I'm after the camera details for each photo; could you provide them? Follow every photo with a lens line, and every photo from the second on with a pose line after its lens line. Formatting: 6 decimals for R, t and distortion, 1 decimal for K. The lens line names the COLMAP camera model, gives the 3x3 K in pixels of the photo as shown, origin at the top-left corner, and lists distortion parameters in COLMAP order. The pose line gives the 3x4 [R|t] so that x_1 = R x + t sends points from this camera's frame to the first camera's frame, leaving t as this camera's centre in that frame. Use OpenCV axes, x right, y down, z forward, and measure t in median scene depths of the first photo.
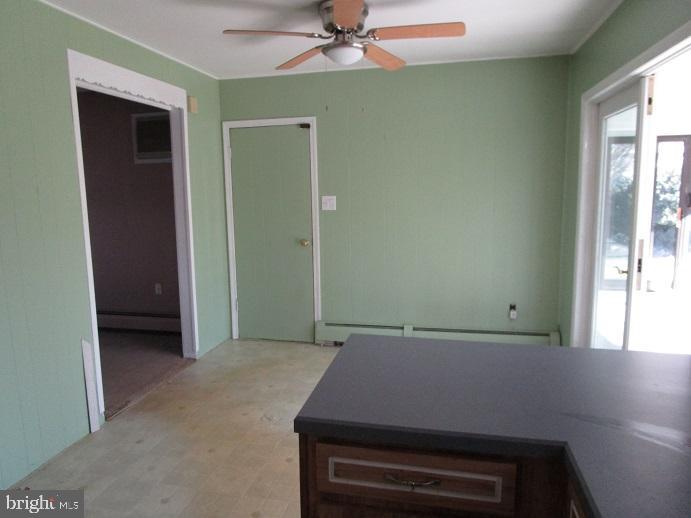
lens RADIAL K [[493.1, 0, 345.5], [0, 493.1, 259.0], [0, 0, 1]] dist [-0.018293, 0.003200]
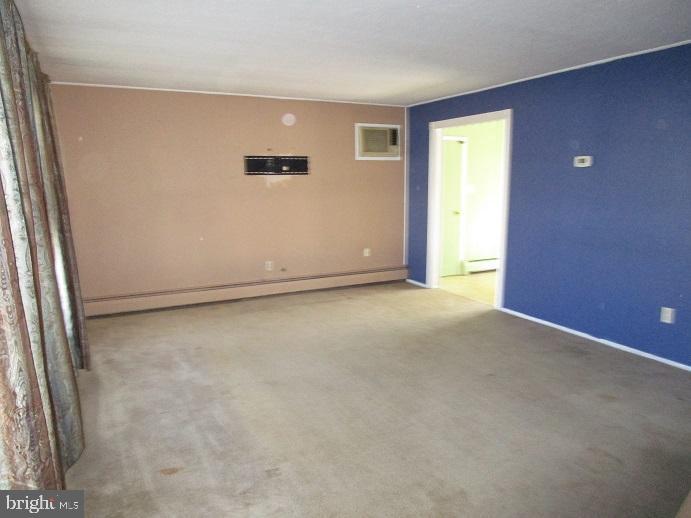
lens RADIAL K [[493.1, 0, 345.5], [0, 493.1, 259.0], [0, 0, 1]] dist [-0.018293, 0.003200]
pose [[0.755155, -0.105739, 0.646963, -1.427134], [0.048719, 0.993229, 0.105465, -0.074428], [-0.653734, -0.048123, 0.755193, 0.001988]]
